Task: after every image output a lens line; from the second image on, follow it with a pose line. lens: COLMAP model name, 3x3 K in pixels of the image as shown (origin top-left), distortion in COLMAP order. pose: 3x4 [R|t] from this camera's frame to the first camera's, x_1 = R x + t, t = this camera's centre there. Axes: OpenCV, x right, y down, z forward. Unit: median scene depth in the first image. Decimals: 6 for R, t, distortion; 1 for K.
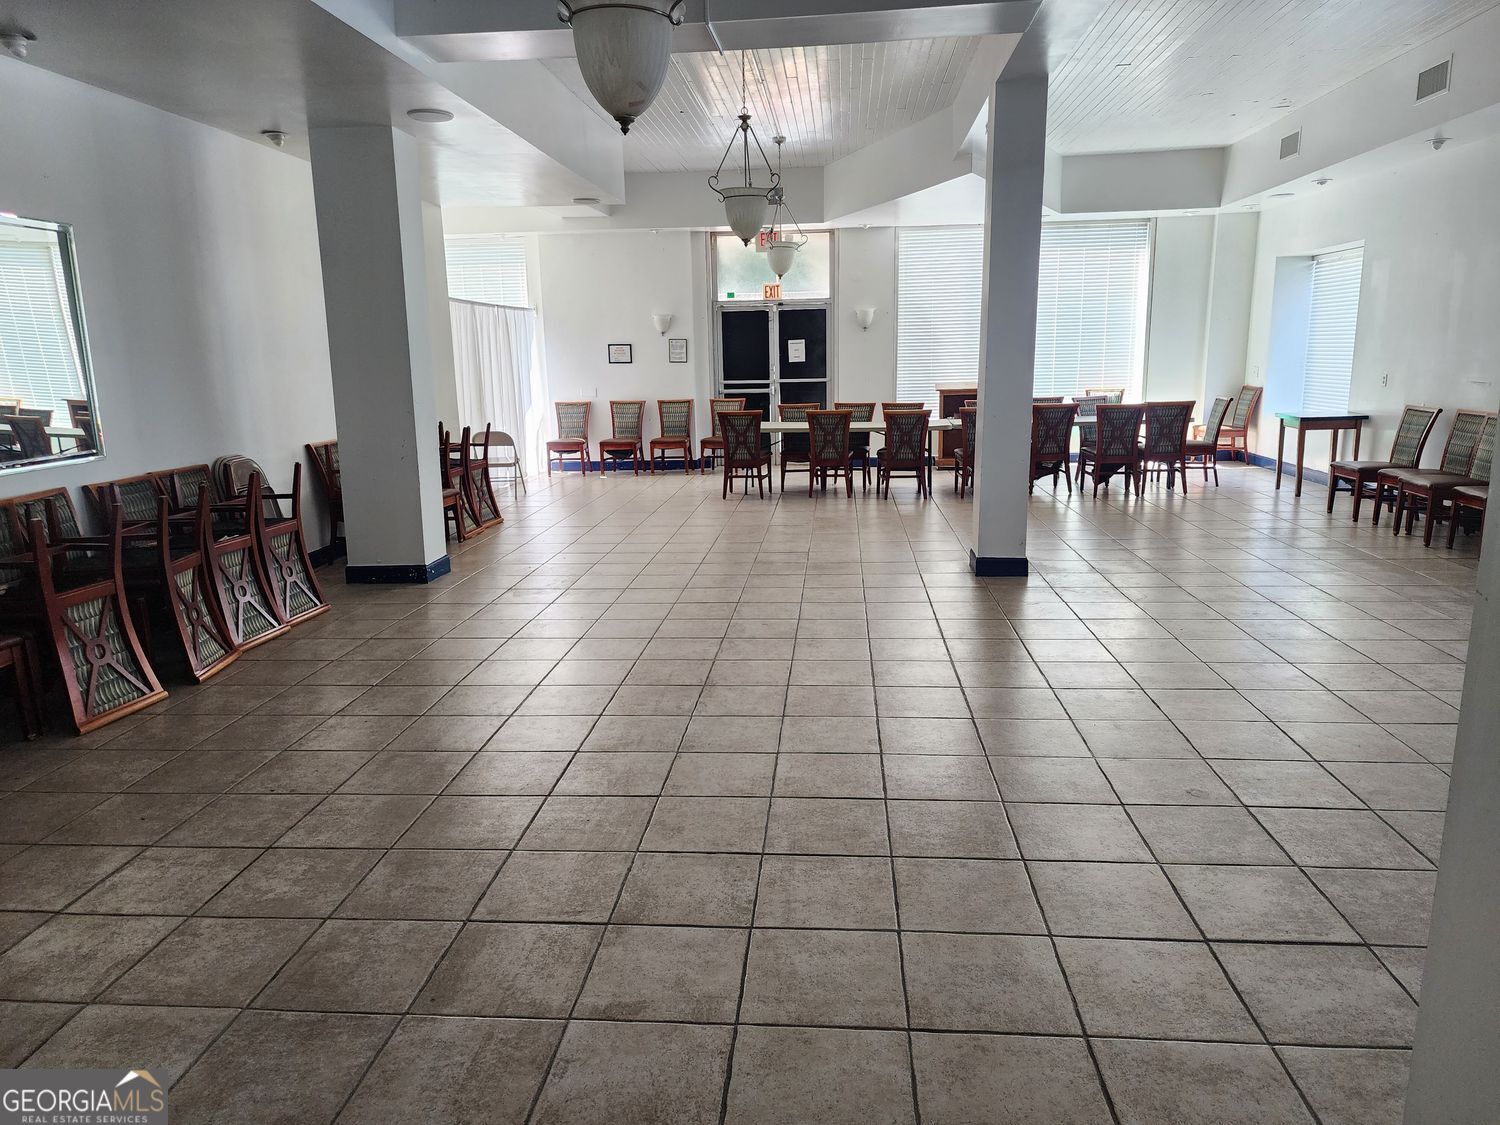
lens RADIAL K [[1015.8, 0, 750.0], [0, 1015.8, 562.5], [0, 0, 1]] dist [0.083938, -0.090957]
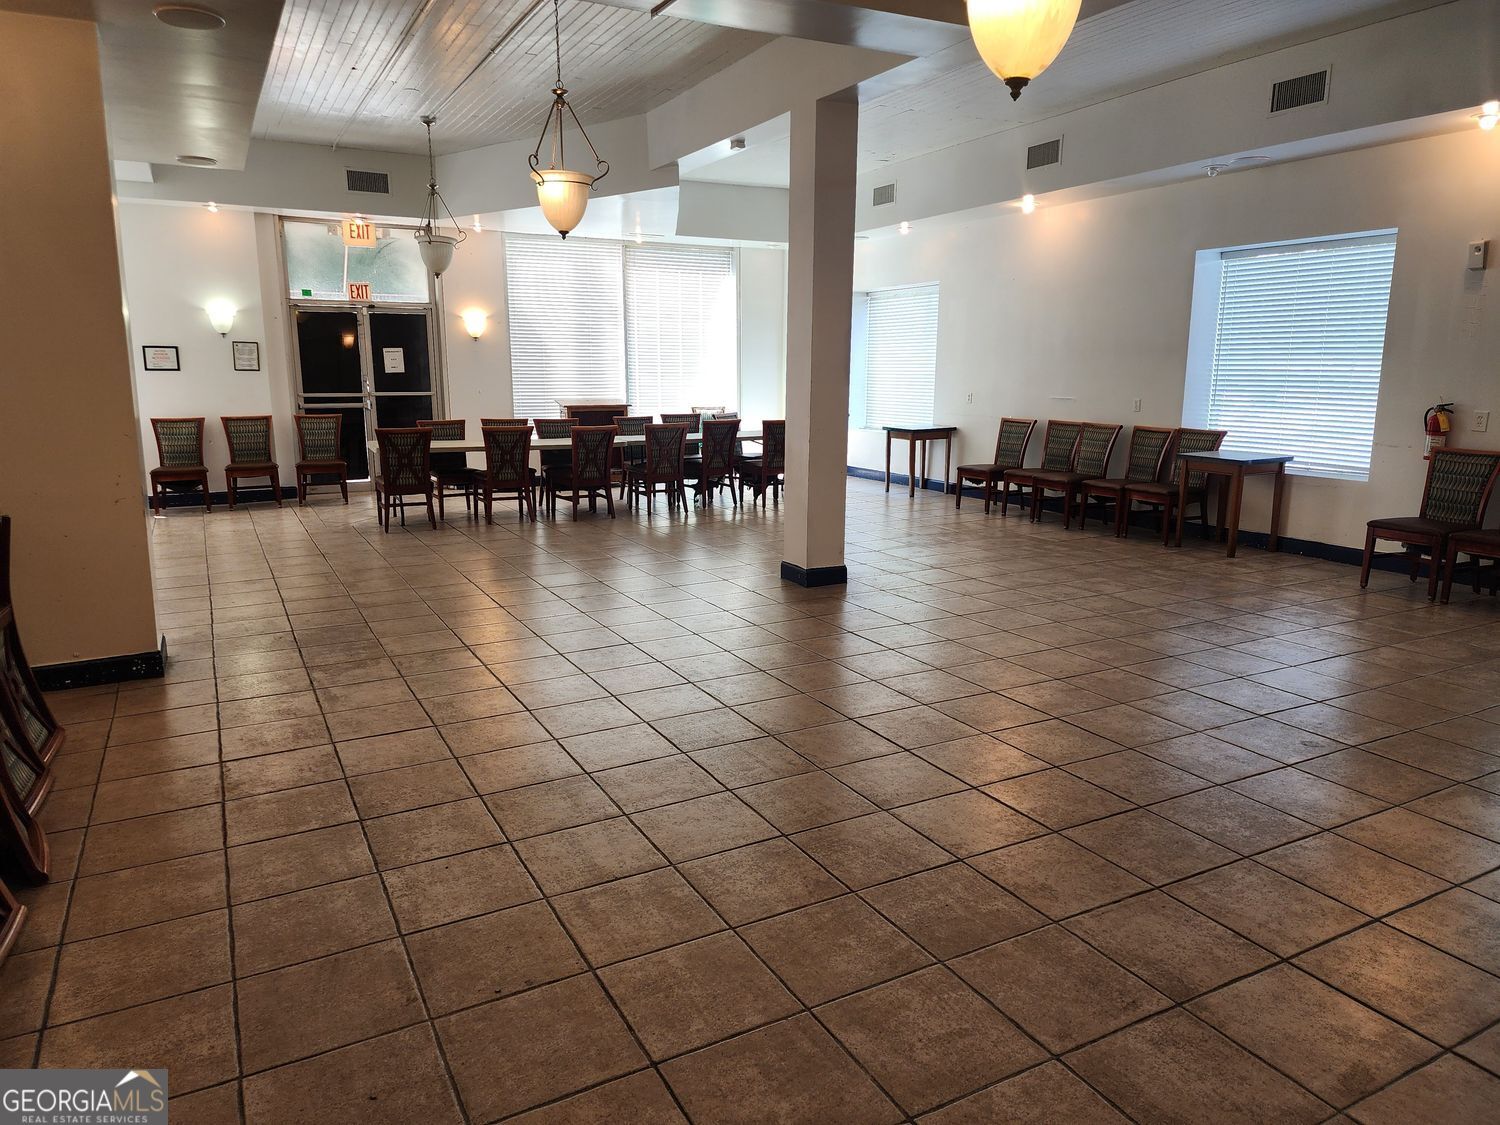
lens RADIAL K [[1015.8, 0, 750.0], [0, 1015.8, 562.5], [0, 0, 1]] dist [0.083938, -0.090957]
pose [[0.834112, -0.085706, 0.544896, -0.198337], [0.095360, 0.995387, 0.010589, -0.014580], [-0.543289, 0.043129, 0.838437, 0.099700]]
